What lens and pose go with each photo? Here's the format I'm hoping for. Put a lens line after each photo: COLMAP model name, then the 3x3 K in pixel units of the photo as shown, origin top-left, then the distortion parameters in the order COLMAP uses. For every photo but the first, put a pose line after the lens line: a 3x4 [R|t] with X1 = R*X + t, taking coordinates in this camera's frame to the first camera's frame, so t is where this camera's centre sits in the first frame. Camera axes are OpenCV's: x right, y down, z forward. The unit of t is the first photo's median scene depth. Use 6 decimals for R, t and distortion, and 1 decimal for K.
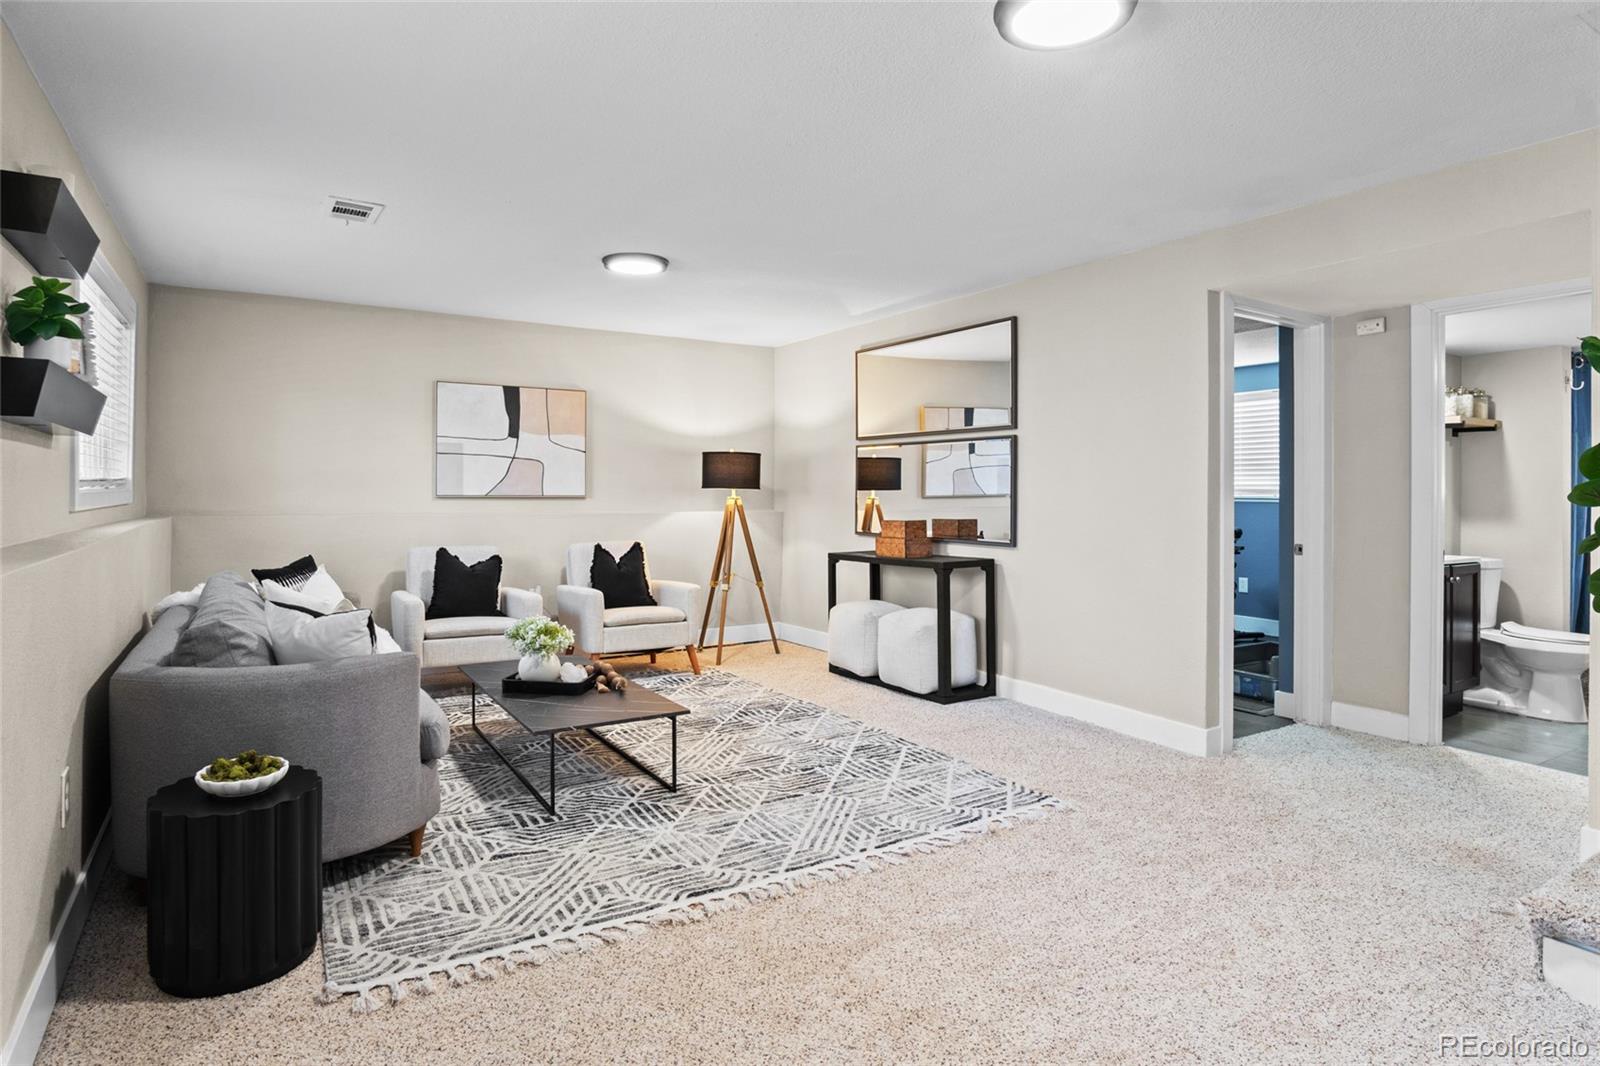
lens RADIAL K [[881.4, 0, 803.6], [0, 881.4, 481.3], [0, 0, 1]] dist [-0.034048, 0.000209]
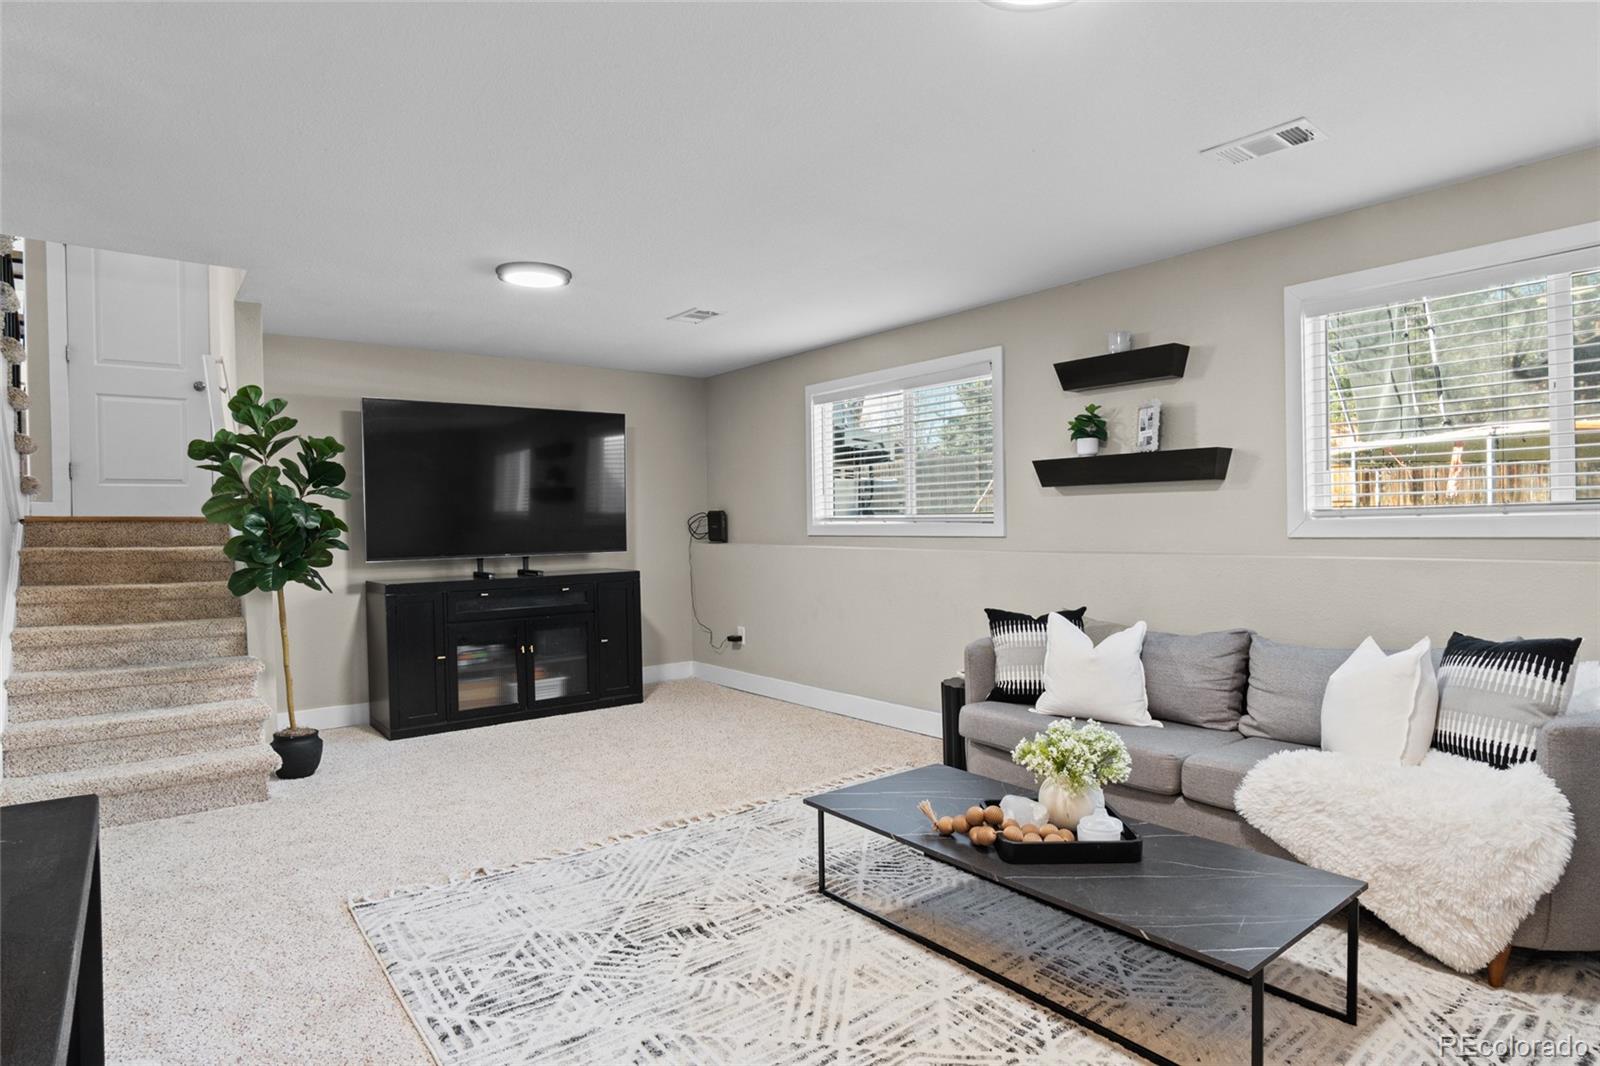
lens RADIAL K [[871.7, 0, 785.1], [0, 871.7, 502.6], [0, 0, 1]] dist [-0.026106, 0.000397]
pose [[-0.996409, 0.007562, -0.084337, -0.033288], [0.010296, 0.999434, -0.032029, 0.010938], [0.084047, -0.032782, -0.995922, 1.261064]]
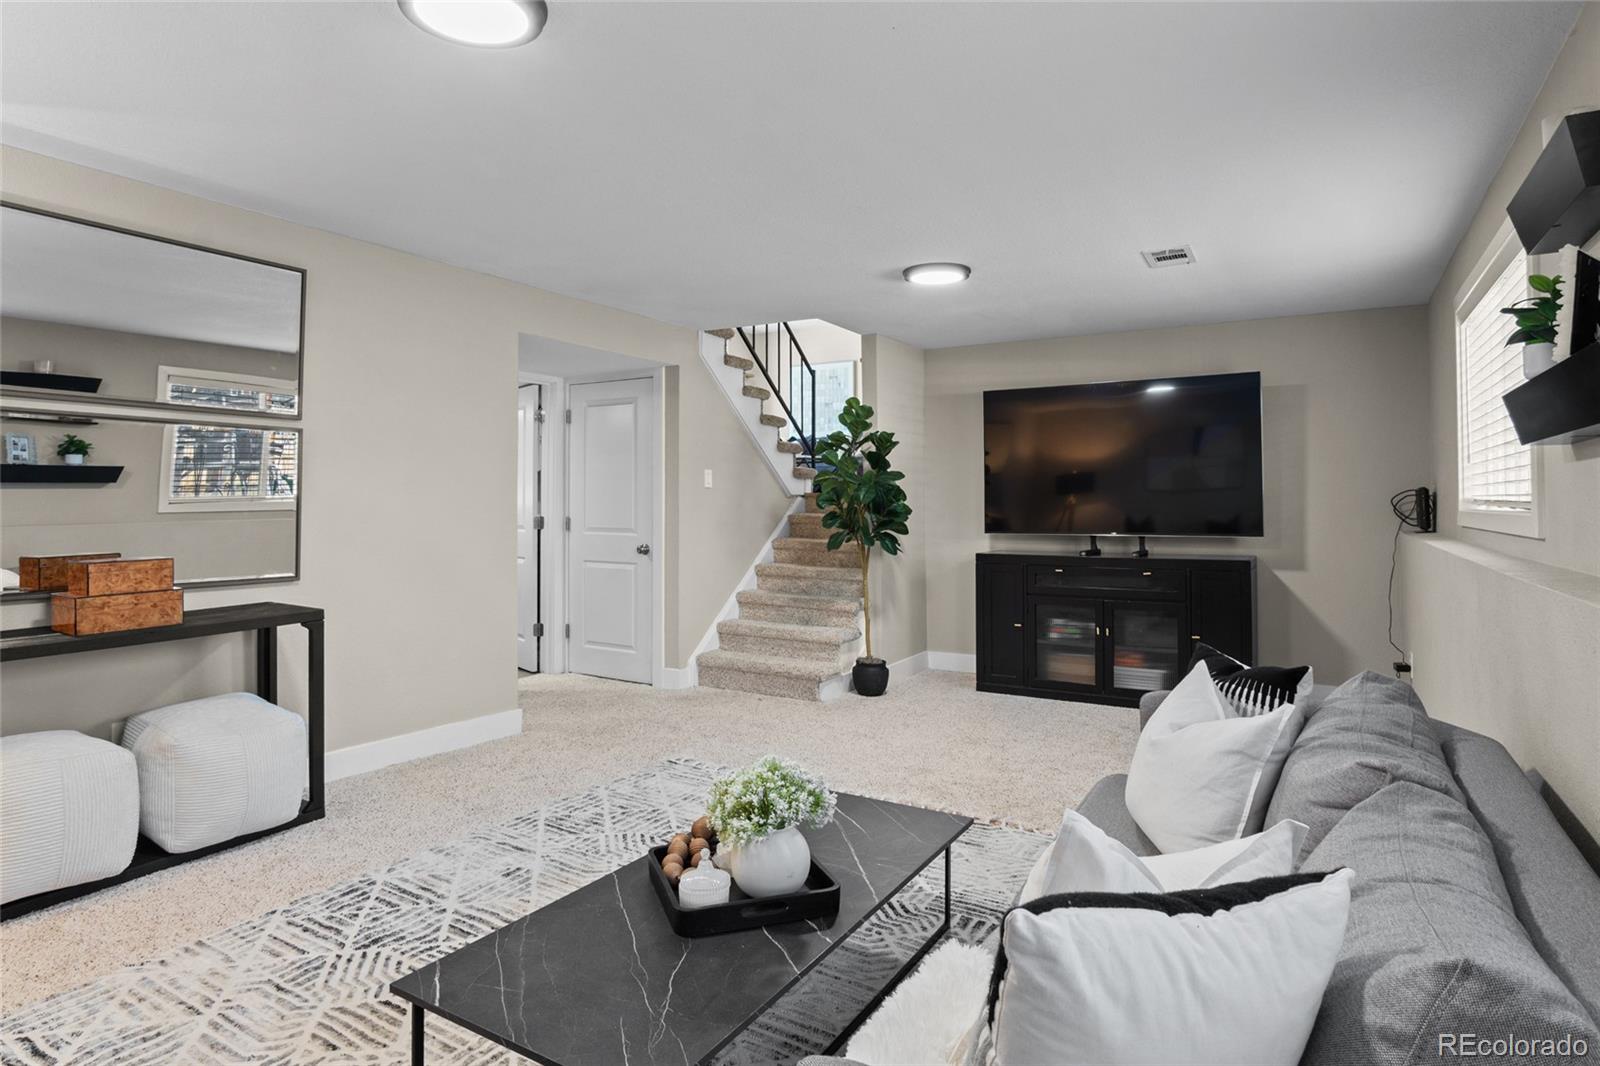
lens RADIAL K [[869.4, 0, 800.2], [0, 869.4, 489.5], [0, 0, 1]] dist [-0.060694, 0.000413]
pose [[-0.441902, 0.007913, 0.897029, -0.585859], [-0.012451, 0.999811, -0.014953, 0.003866], [-0.896977, -0.017776, -0.441720, 0.937764]]
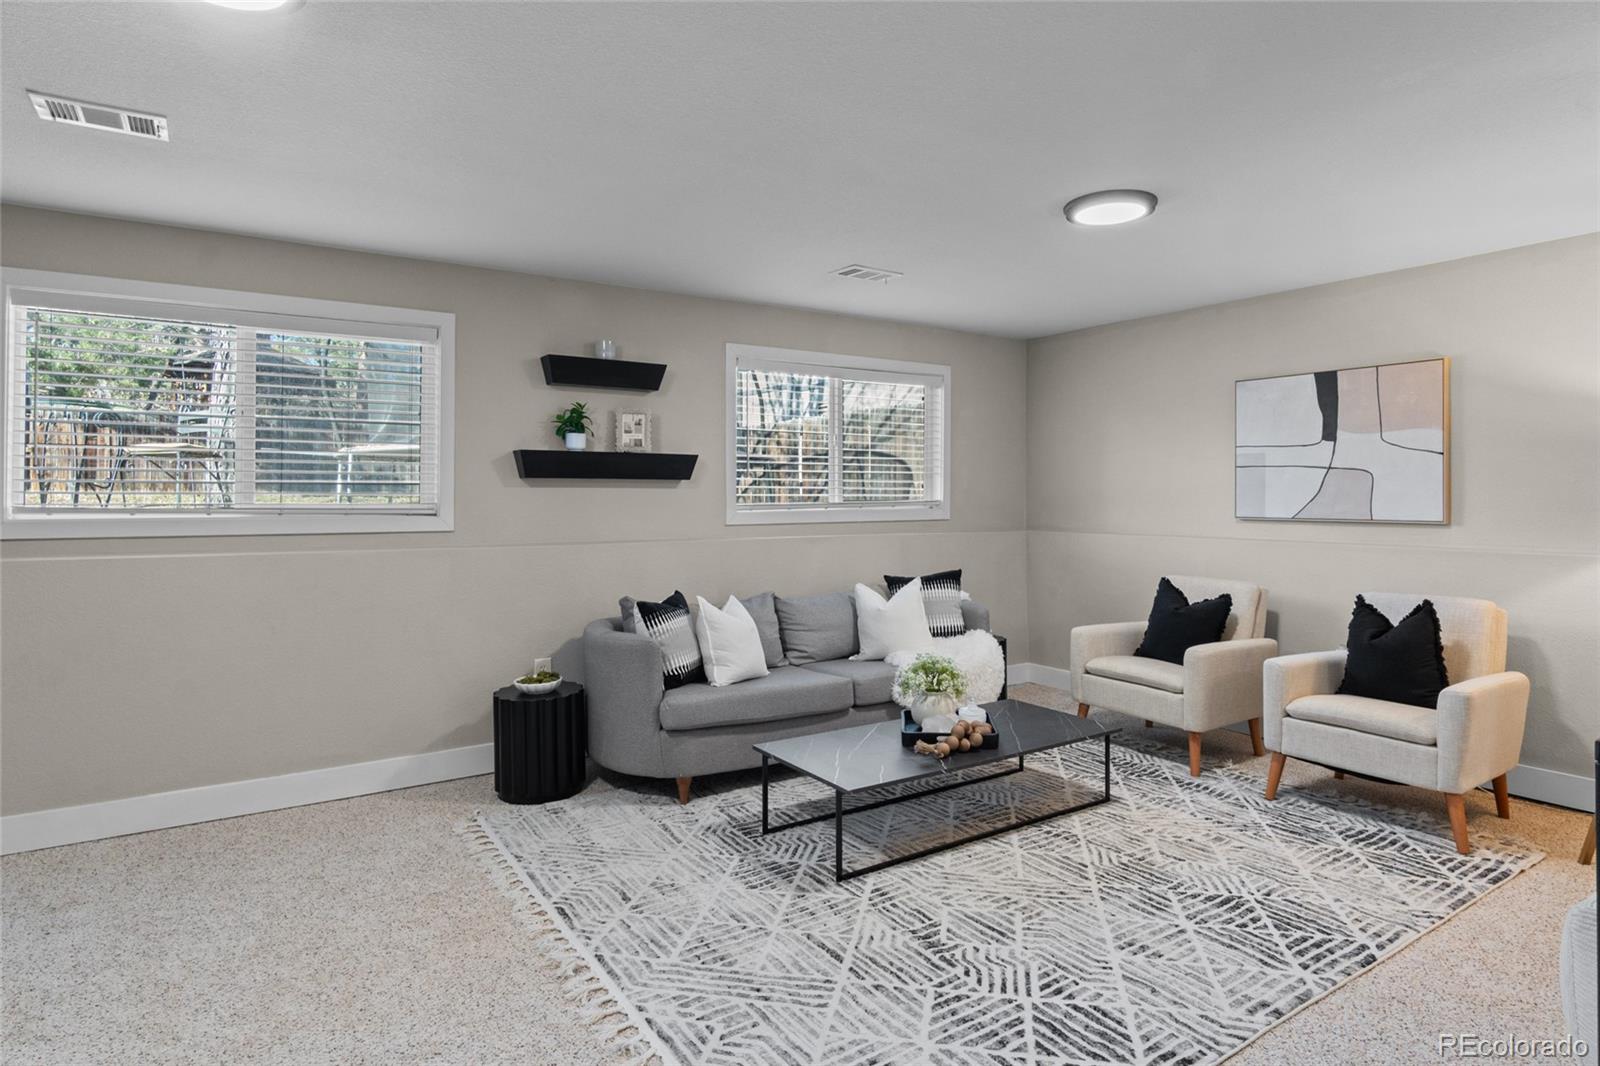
lens RADIAL K [[881.4, 0, 803.6], [0, 881.4, 481.3], [0, 0, 1]] dist [-0.034048, 0.000209]
pose [[0.009753, -0.020707, -0.999738, 0.482058], [0.011777, 0.999719, -0.020591, -0.006847], [0.999883, -0.011573, 0.009994, 0.668228]]
